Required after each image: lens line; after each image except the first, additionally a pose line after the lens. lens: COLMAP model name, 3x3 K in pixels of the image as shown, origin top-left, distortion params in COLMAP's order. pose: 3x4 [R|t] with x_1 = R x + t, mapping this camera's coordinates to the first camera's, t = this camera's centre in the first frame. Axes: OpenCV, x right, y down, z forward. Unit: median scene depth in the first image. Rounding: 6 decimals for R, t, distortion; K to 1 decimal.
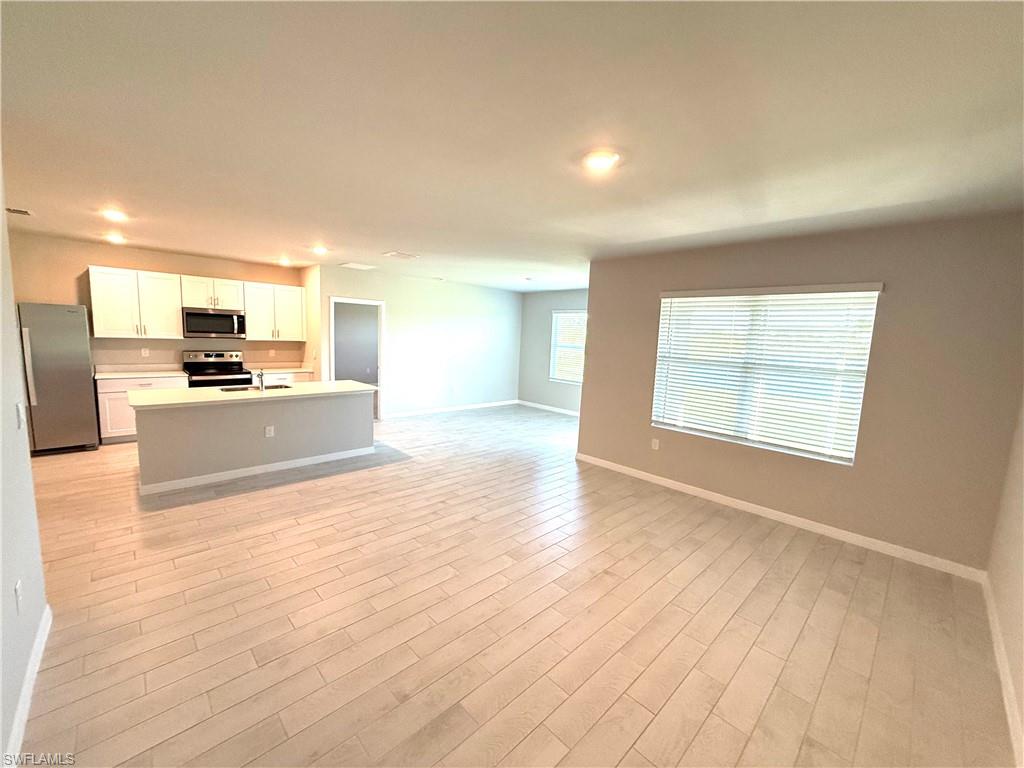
lens RADIAL K [[406.6, 0, 508.3], [0, 406.6, 385.1], [0, 0, 1]] dist [0.000900, 0.000316]
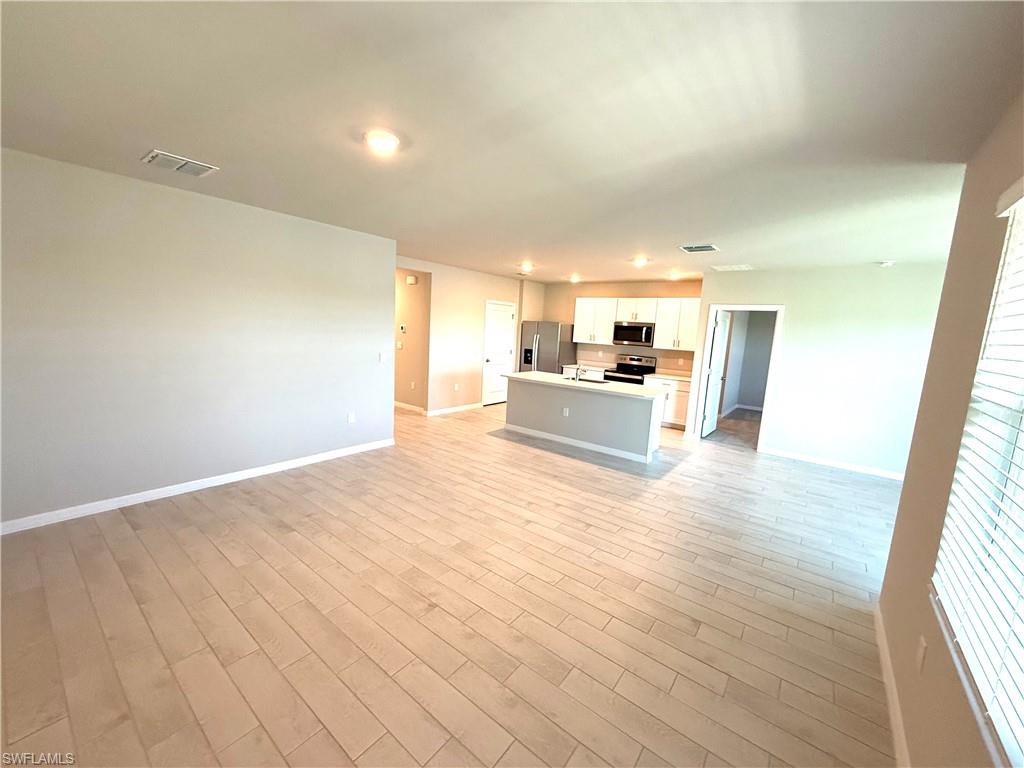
lens RADIAL K [[406.6, 0, 508.3], [0, 406.6, 385.1], [0, 0, 1]] dist [0.000900, 0.000316]
pose [[0.145368, 0.106954, -0.983580, 0.498766], [-0.171158, 0.981869, 0.081472, -0.033233], [0.974460, 0.156505, 0.161038, 0.463013]]
